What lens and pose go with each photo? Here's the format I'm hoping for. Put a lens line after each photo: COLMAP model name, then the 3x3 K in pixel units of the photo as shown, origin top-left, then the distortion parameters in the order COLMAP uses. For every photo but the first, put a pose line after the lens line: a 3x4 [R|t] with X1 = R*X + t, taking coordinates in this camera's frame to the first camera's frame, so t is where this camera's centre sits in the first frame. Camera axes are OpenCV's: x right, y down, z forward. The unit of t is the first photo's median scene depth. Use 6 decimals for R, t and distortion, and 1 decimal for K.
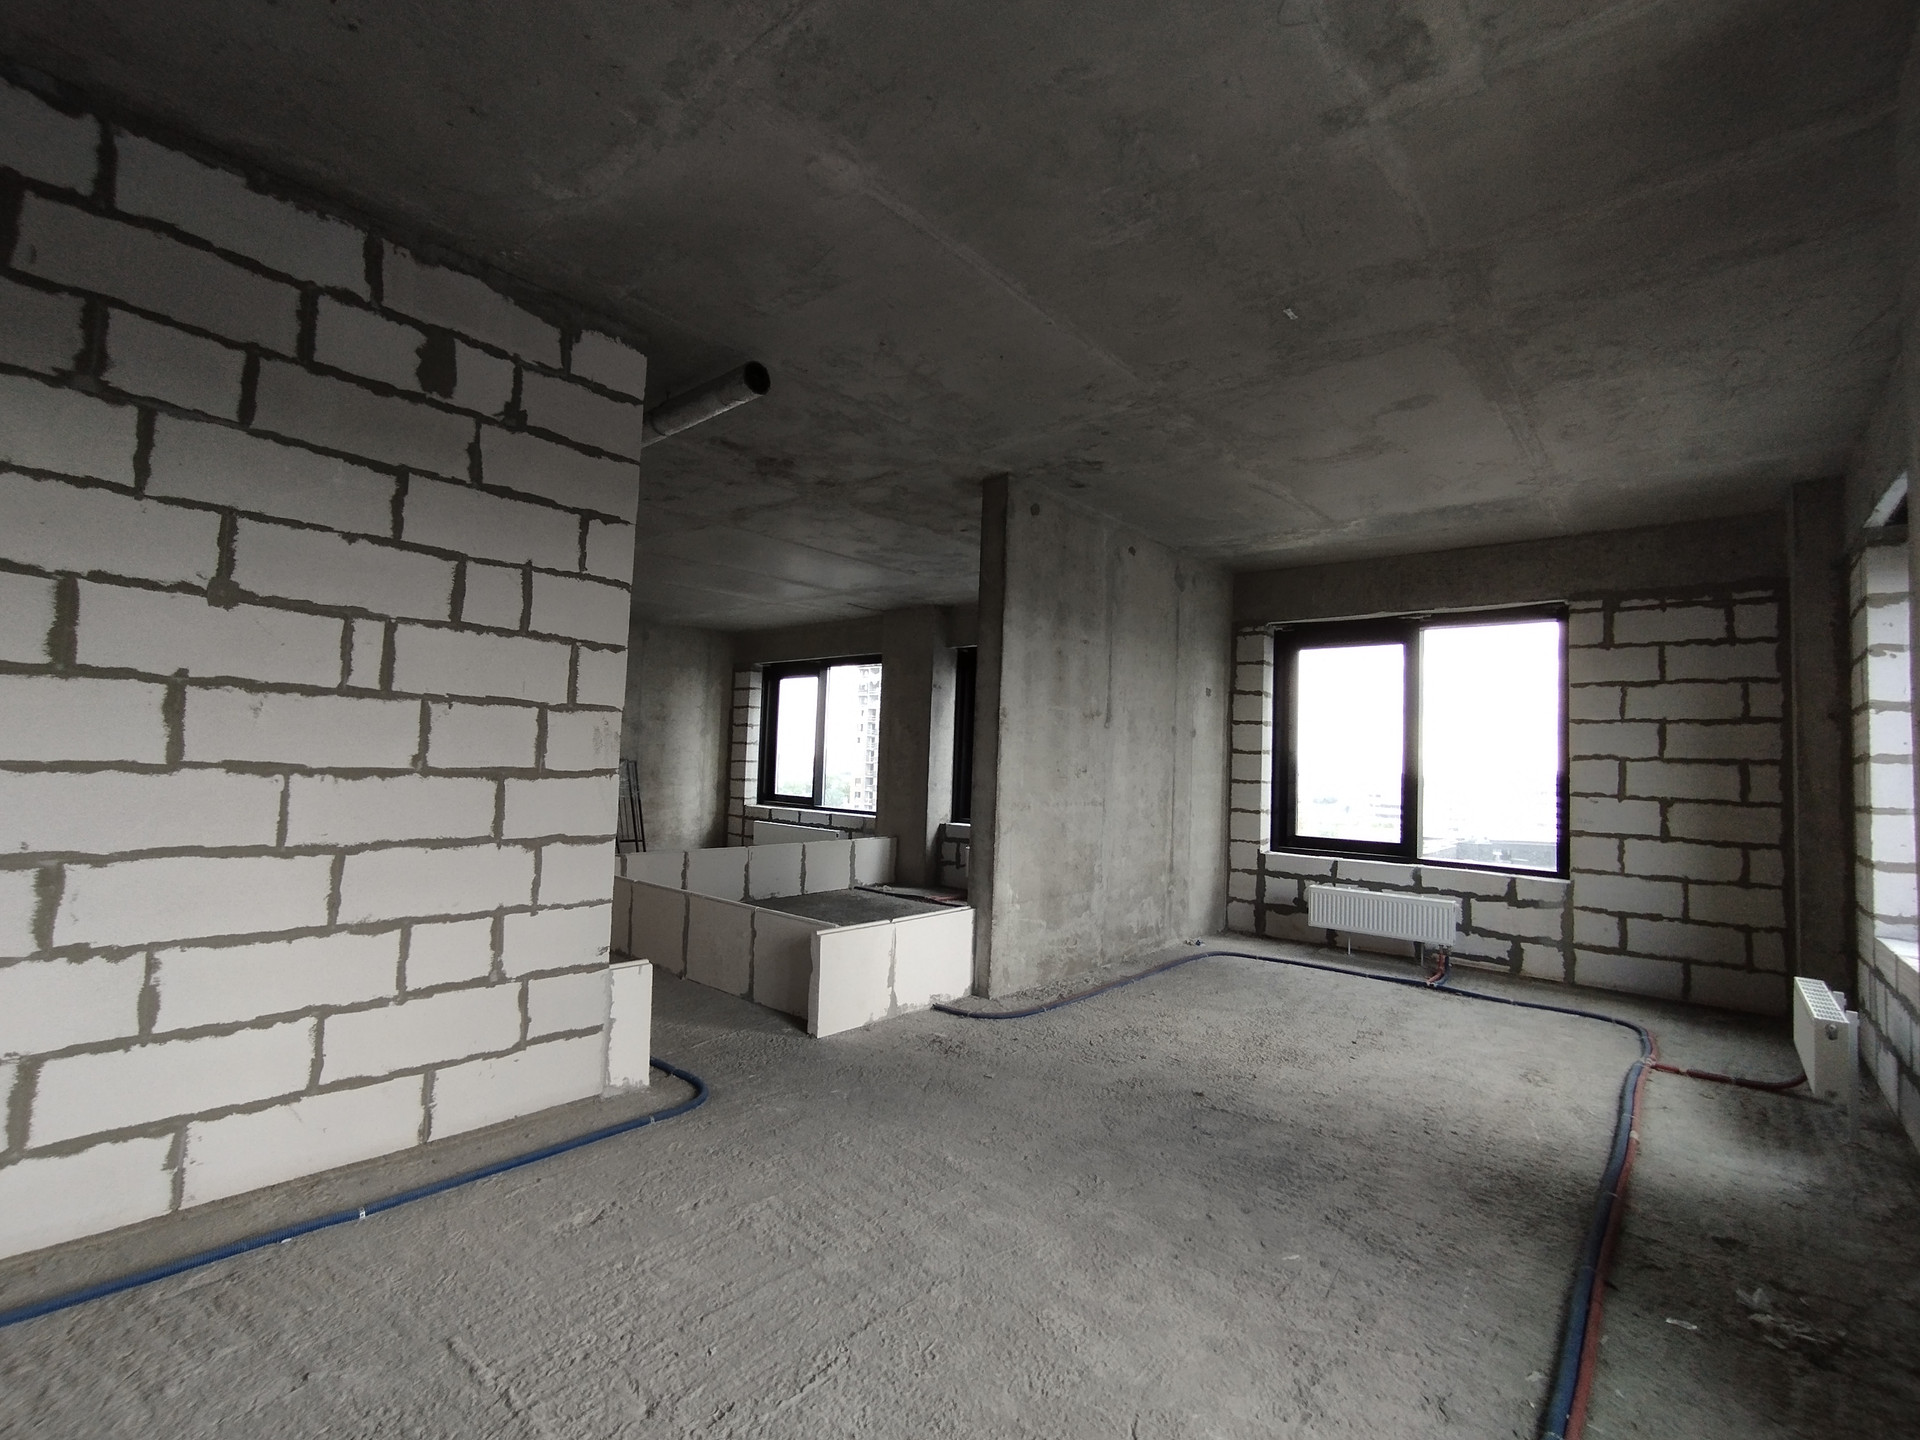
lens RADIAL K [[865.8, 0, 951.8], [0, 865.8, 712.8], [0, 0, 1]] dist [-0.016274, 0.002613]
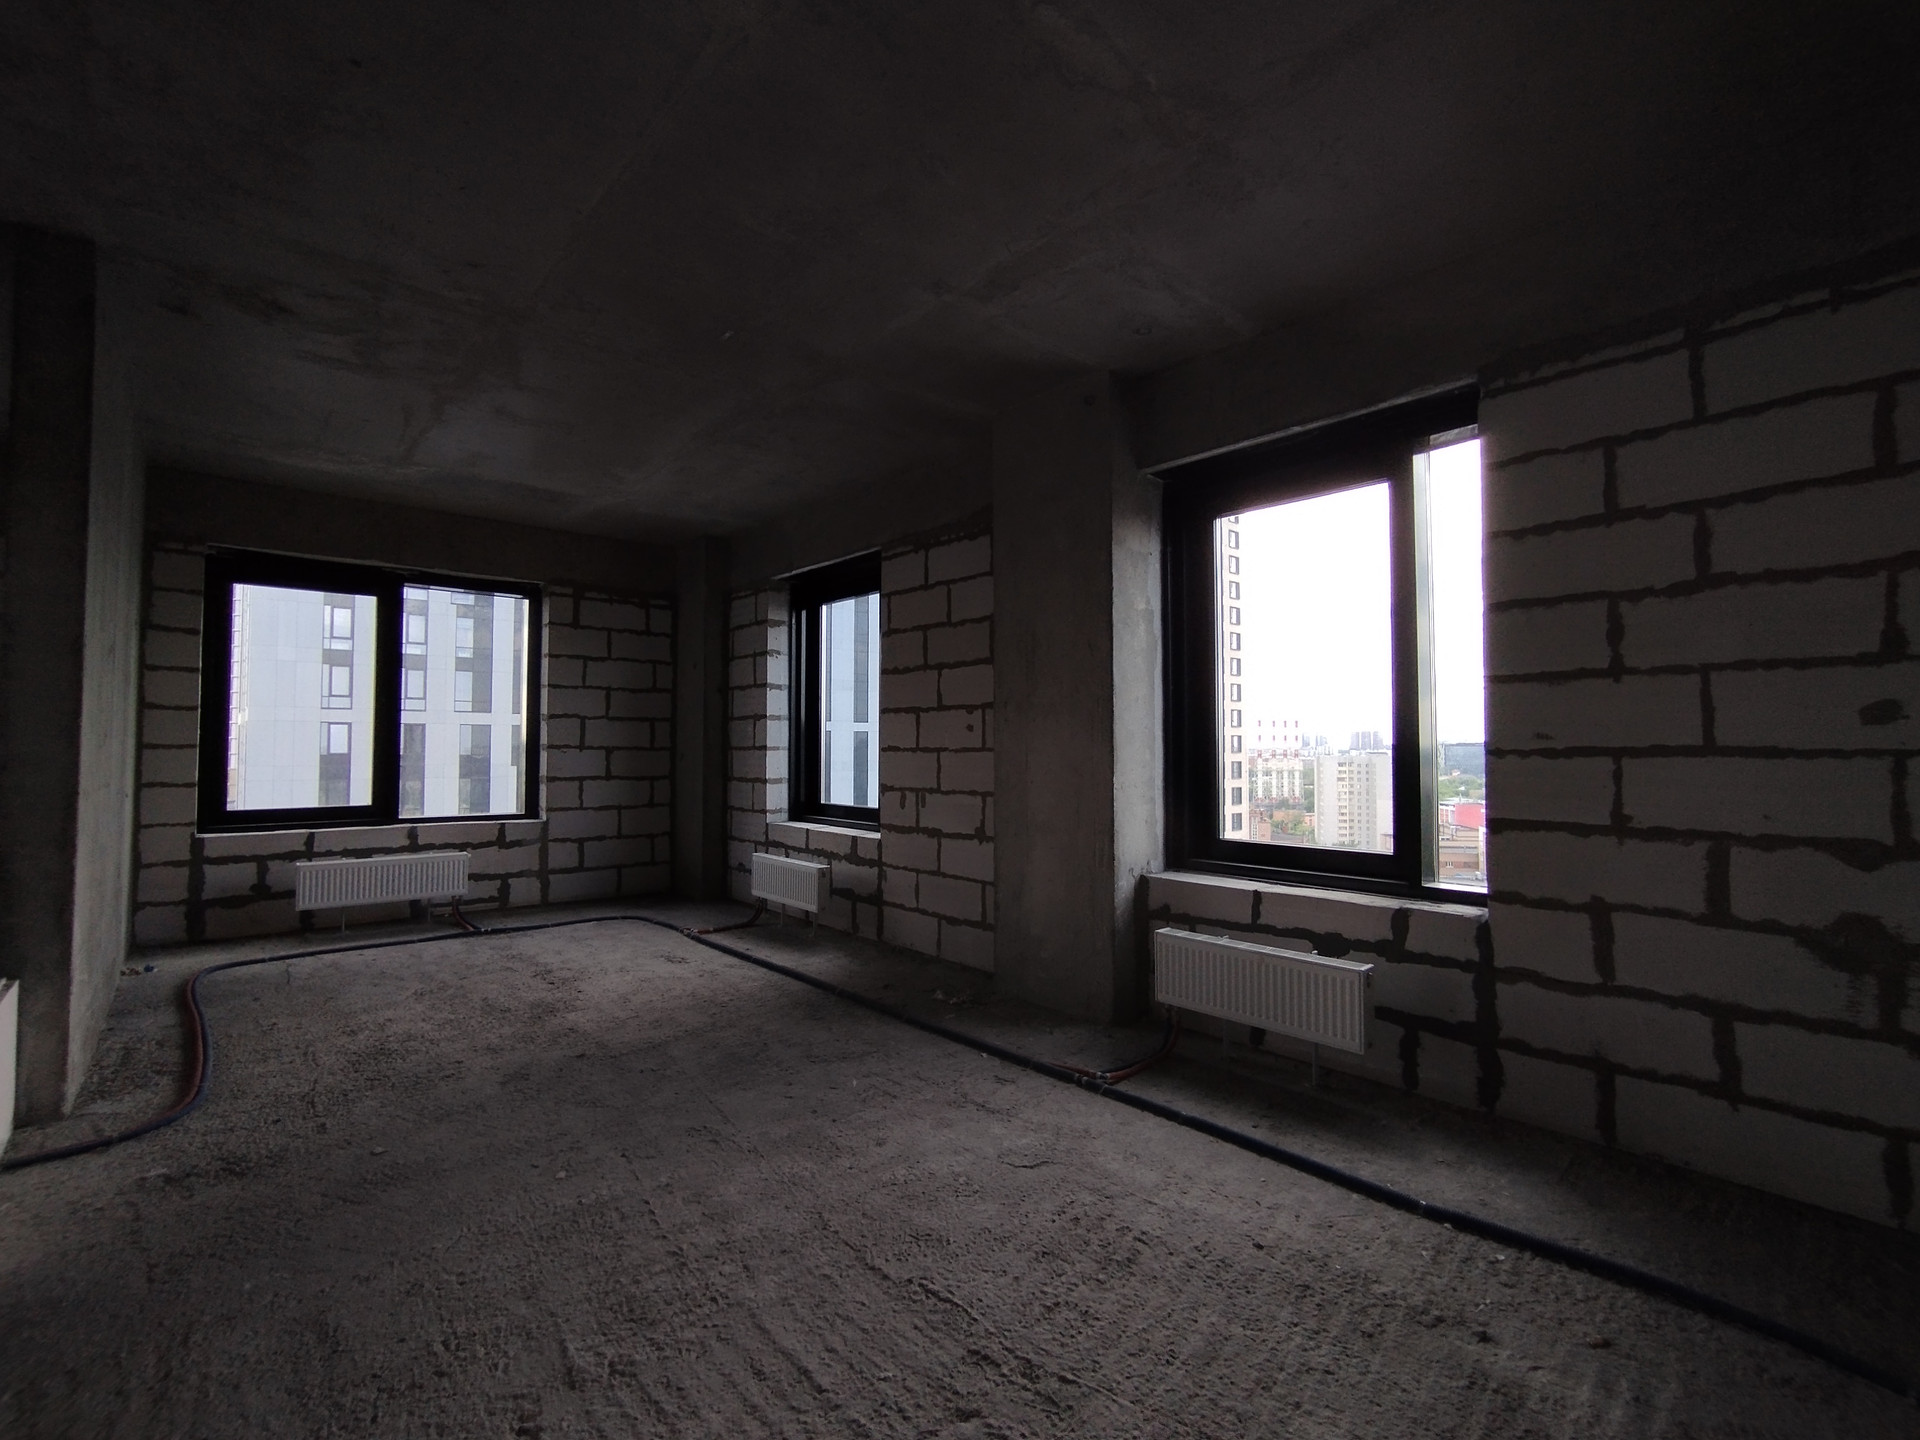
lens RADIAL K [[865.8, 0, 950.7], [0, 865.8, 720.0], [0, 0, 1]] dist [-0.016274, 0.002613]
pose [[0.146368, -0.005523, 0.989215, -0.424374], [-0.055373, 0.998371, 0.013767, 0.011174], [-0.987679, -0.056791, 0.145824, 0.303650]]
